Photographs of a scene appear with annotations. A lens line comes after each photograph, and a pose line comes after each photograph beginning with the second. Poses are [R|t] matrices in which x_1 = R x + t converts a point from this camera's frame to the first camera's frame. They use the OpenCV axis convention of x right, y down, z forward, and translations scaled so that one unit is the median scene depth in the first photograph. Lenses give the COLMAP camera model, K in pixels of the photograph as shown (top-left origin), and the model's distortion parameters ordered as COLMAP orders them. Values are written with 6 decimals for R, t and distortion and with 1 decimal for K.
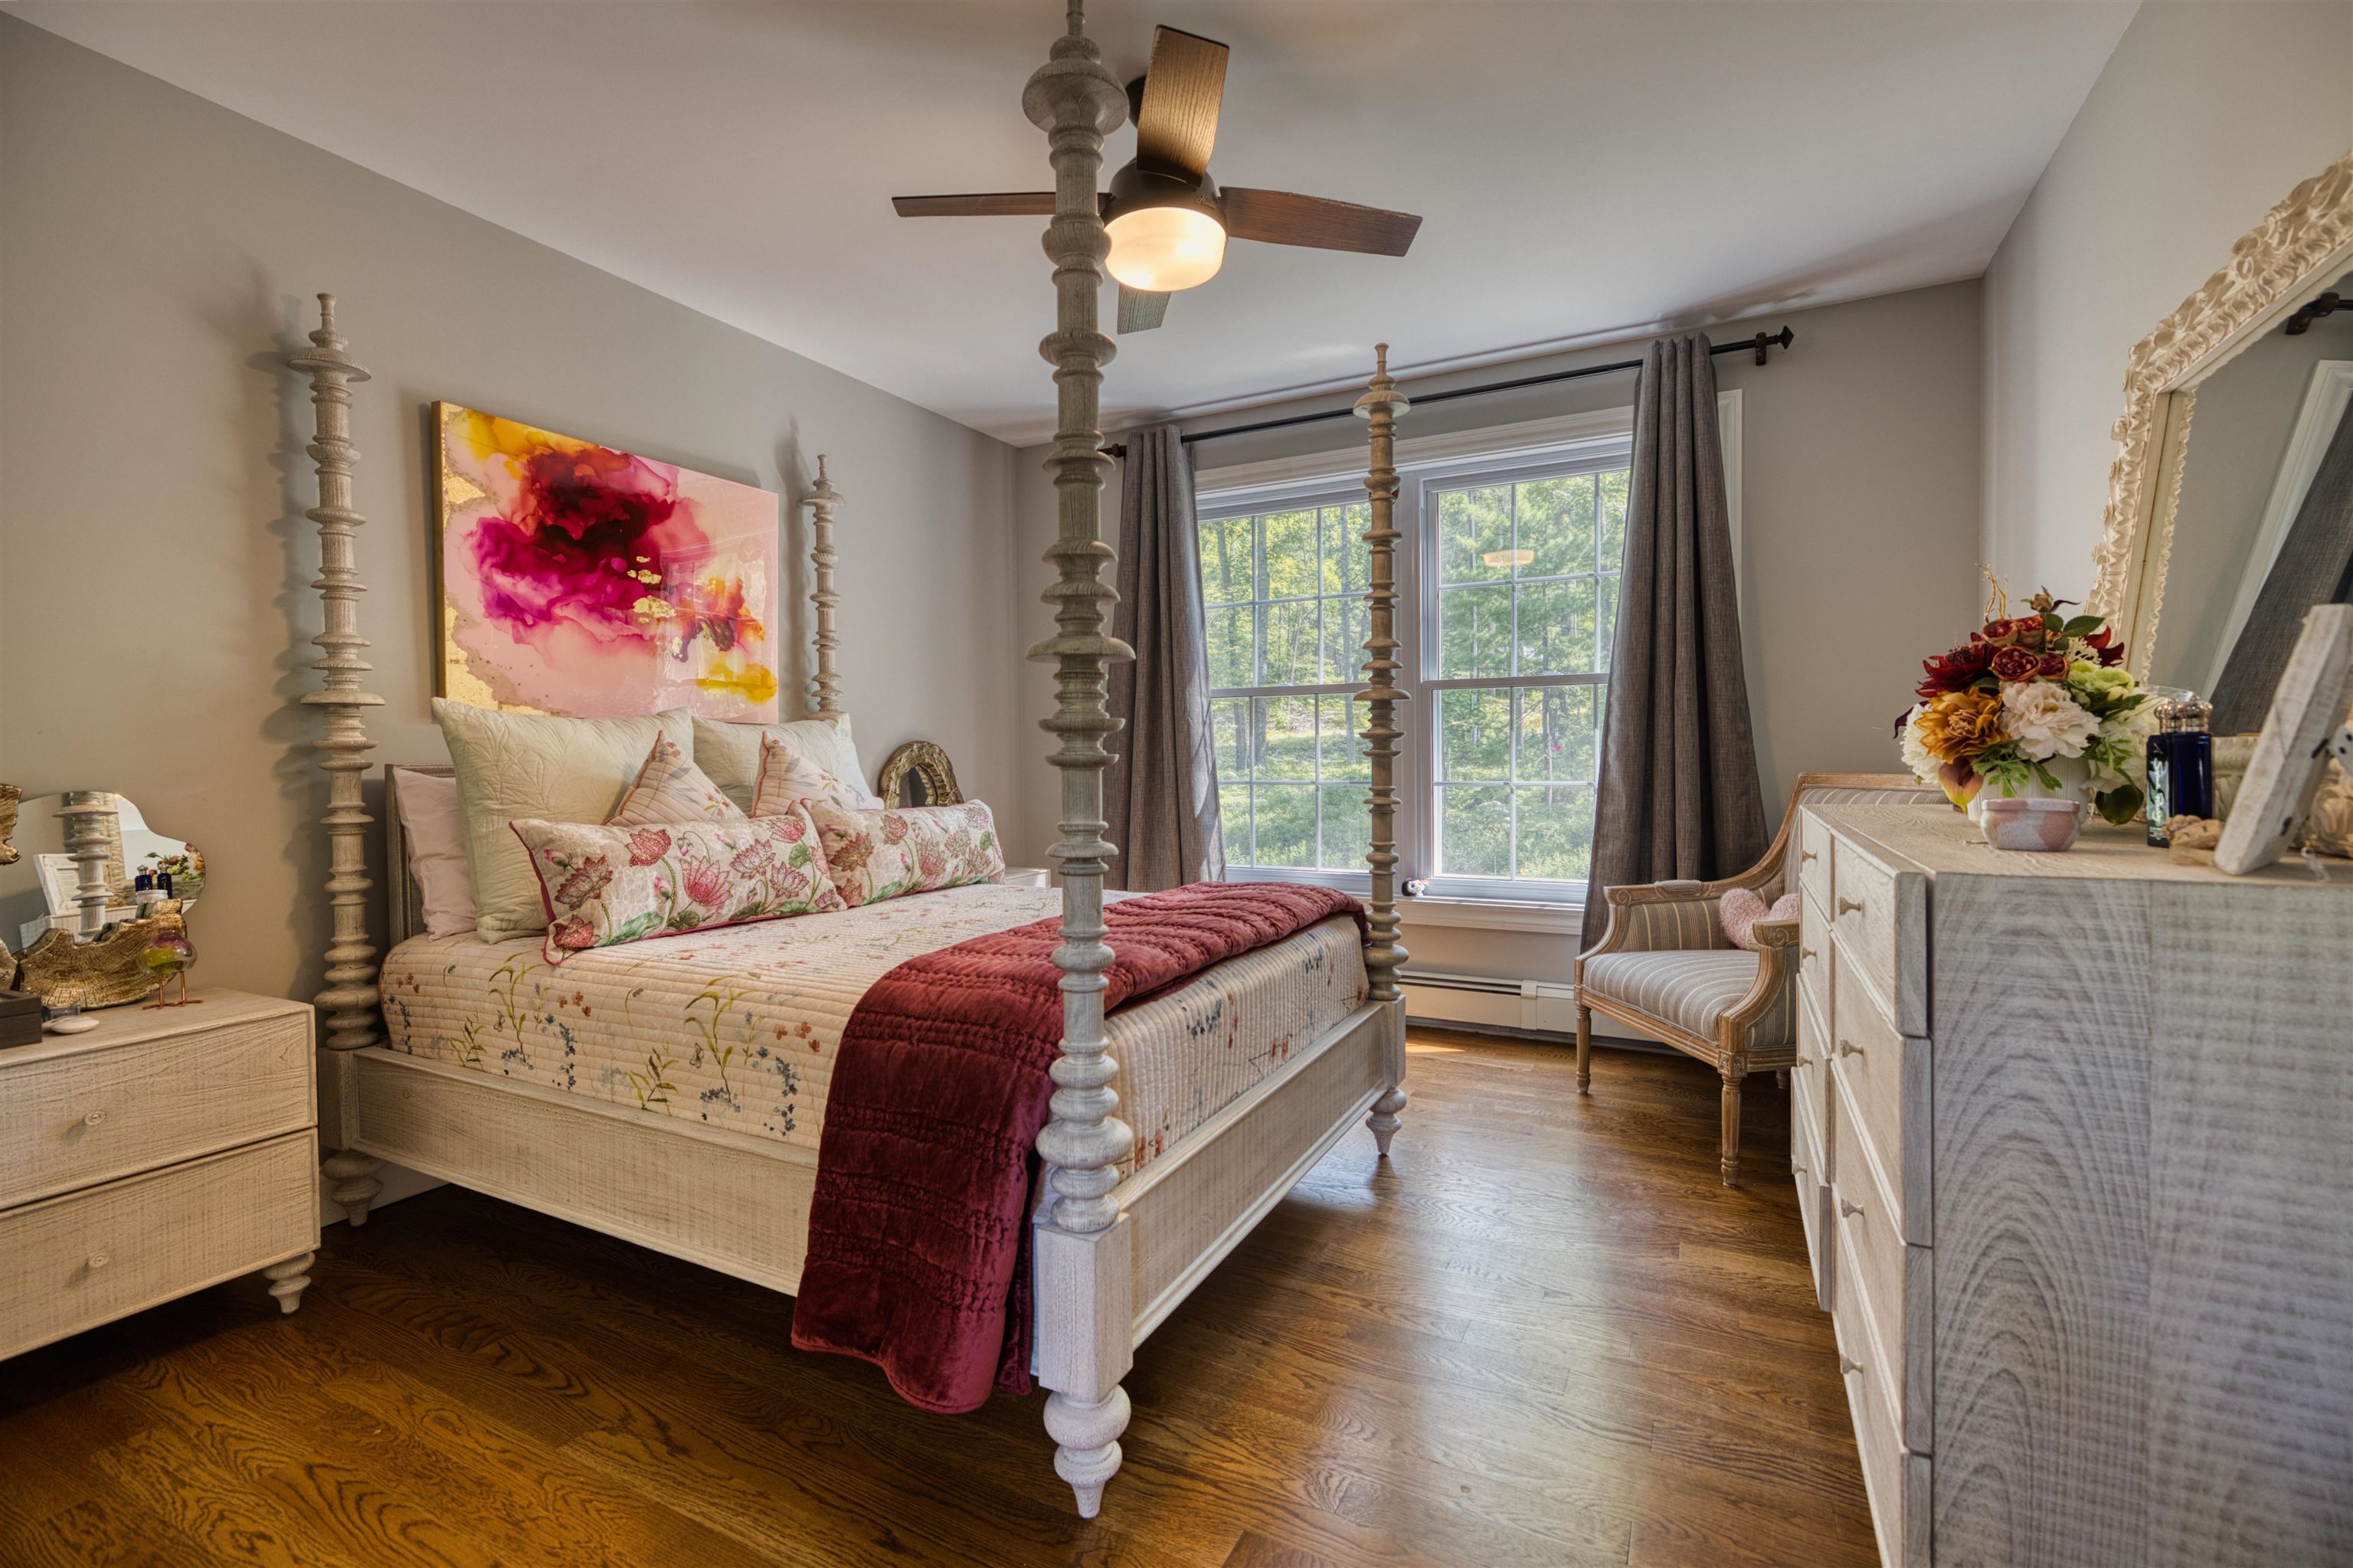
lens RADIAL K [[1033.2, 0, 1172.8], [0, 1033.2, 775.0], [0, 0, 1]] dist [-0.000588, 0.000618]
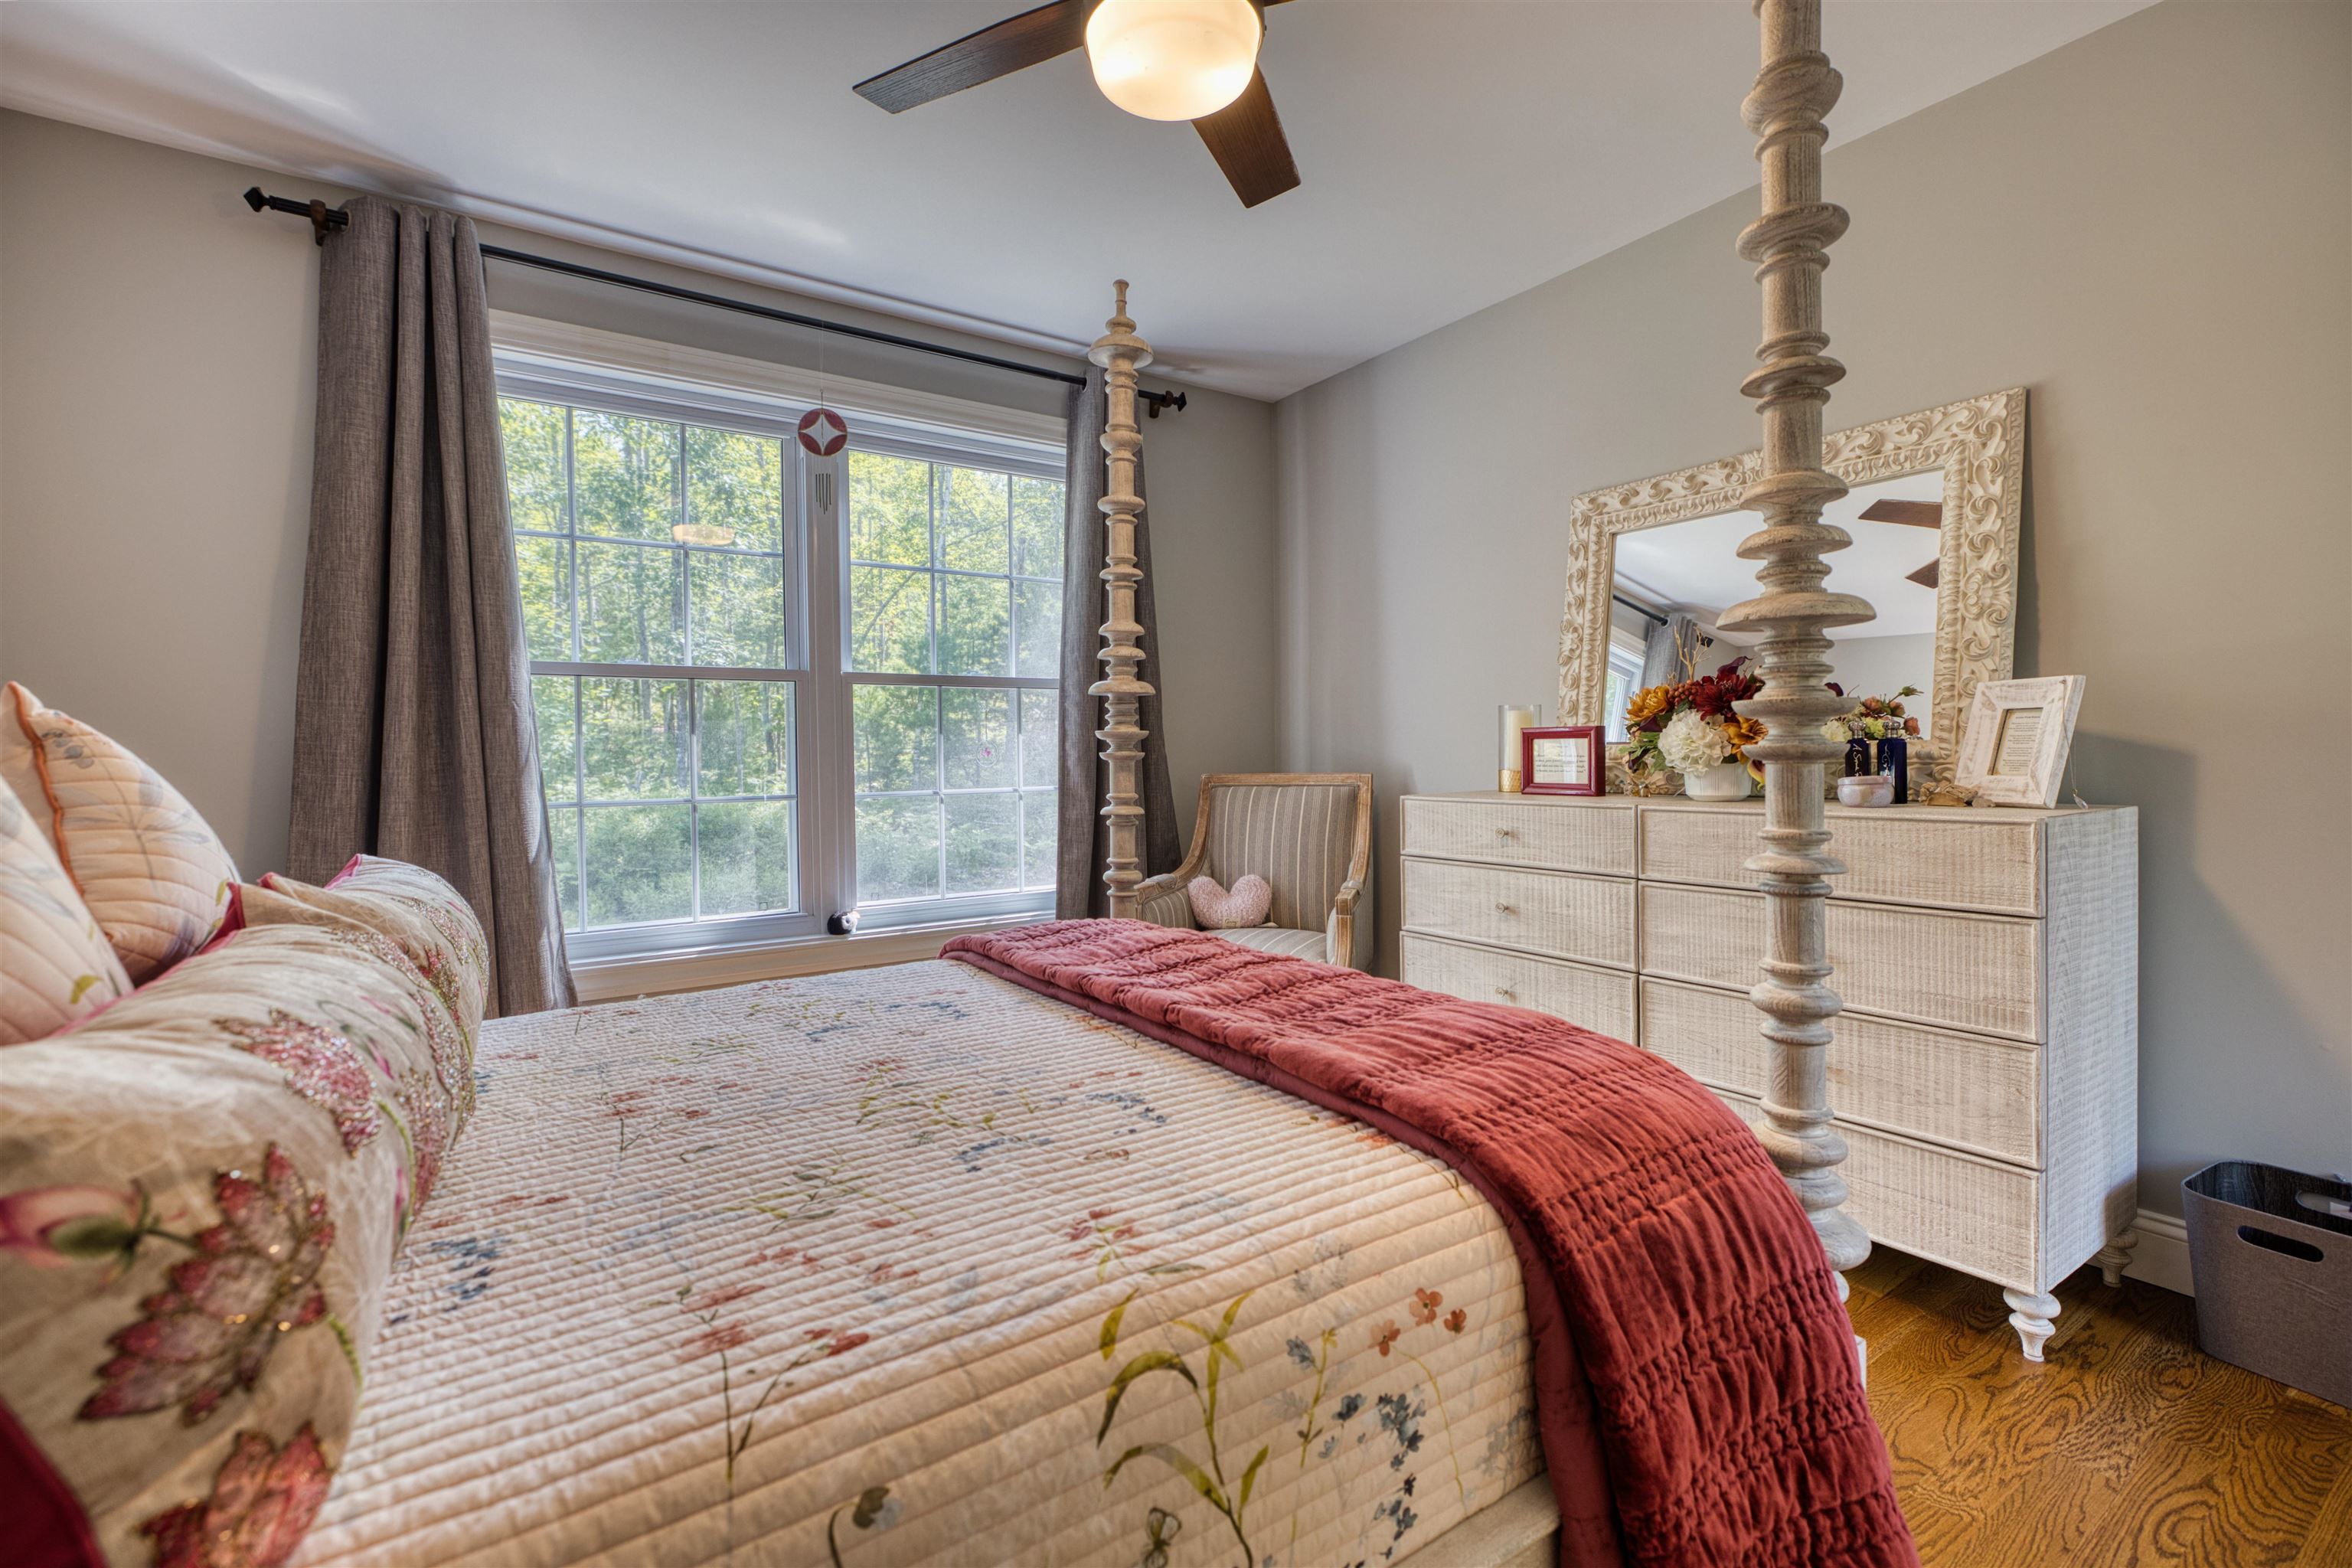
lens RADIAL K [[1032.8, 0, 1172.3], [0, 1032.8, 775.0], [0, 0, 1]] dist [-0.000588, 0.000618]
pose [[0.473975, -0.015316, 0.880405, -0.673946], [0.027843, 0.999609, 0.002401, -0.005590], [-0.880098, 0.023375, 0.474217, 0.698393]]
